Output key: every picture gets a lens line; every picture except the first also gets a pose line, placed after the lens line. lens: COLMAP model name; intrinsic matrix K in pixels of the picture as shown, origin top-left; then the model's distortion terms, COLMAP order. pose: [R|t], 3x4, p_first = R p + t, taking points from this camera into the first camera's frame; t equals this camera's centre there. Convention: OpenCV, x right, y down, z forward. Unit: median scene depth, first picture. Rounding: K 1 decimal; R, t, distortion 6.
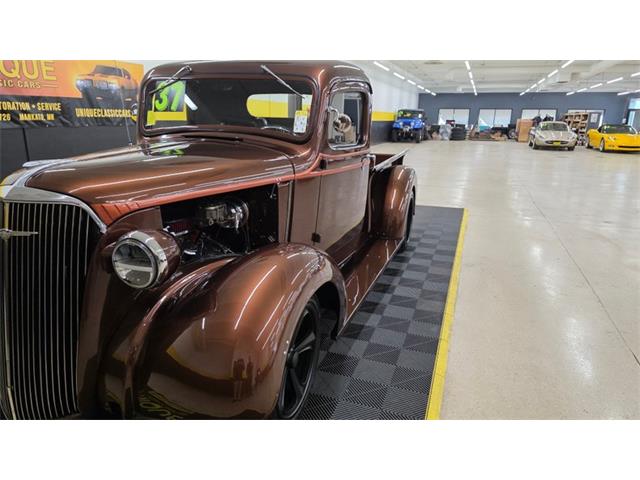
lens RADIAL K [[430.4, 0, 320.0], [0, 430.4, 240.0], [0, 0, 1]] dist [0.057175, -0.057374]
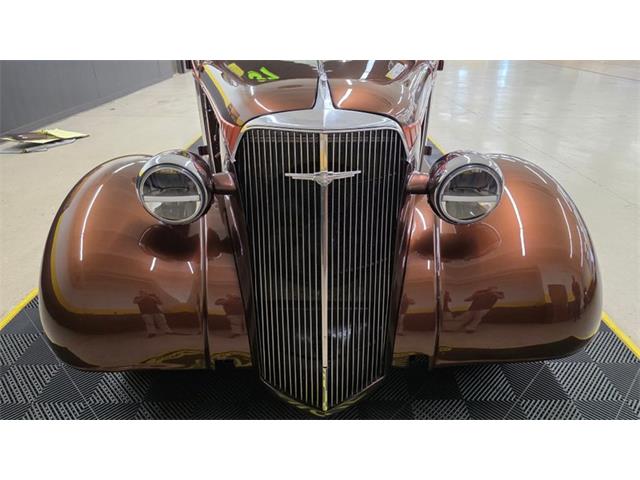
lens RADIAL K [[430.4, 0, 320.0], [0, 430.4, 240.0], [0, 0, 1]] dist [0.057175, -0.057374]
pose [[0.939964, -0.166900, 0.297679, -0.221084], [0.107070, 0.972437, 0.207128, -0.014628], [-0.324044, -0.162820, 0.931926, 0.071278]]
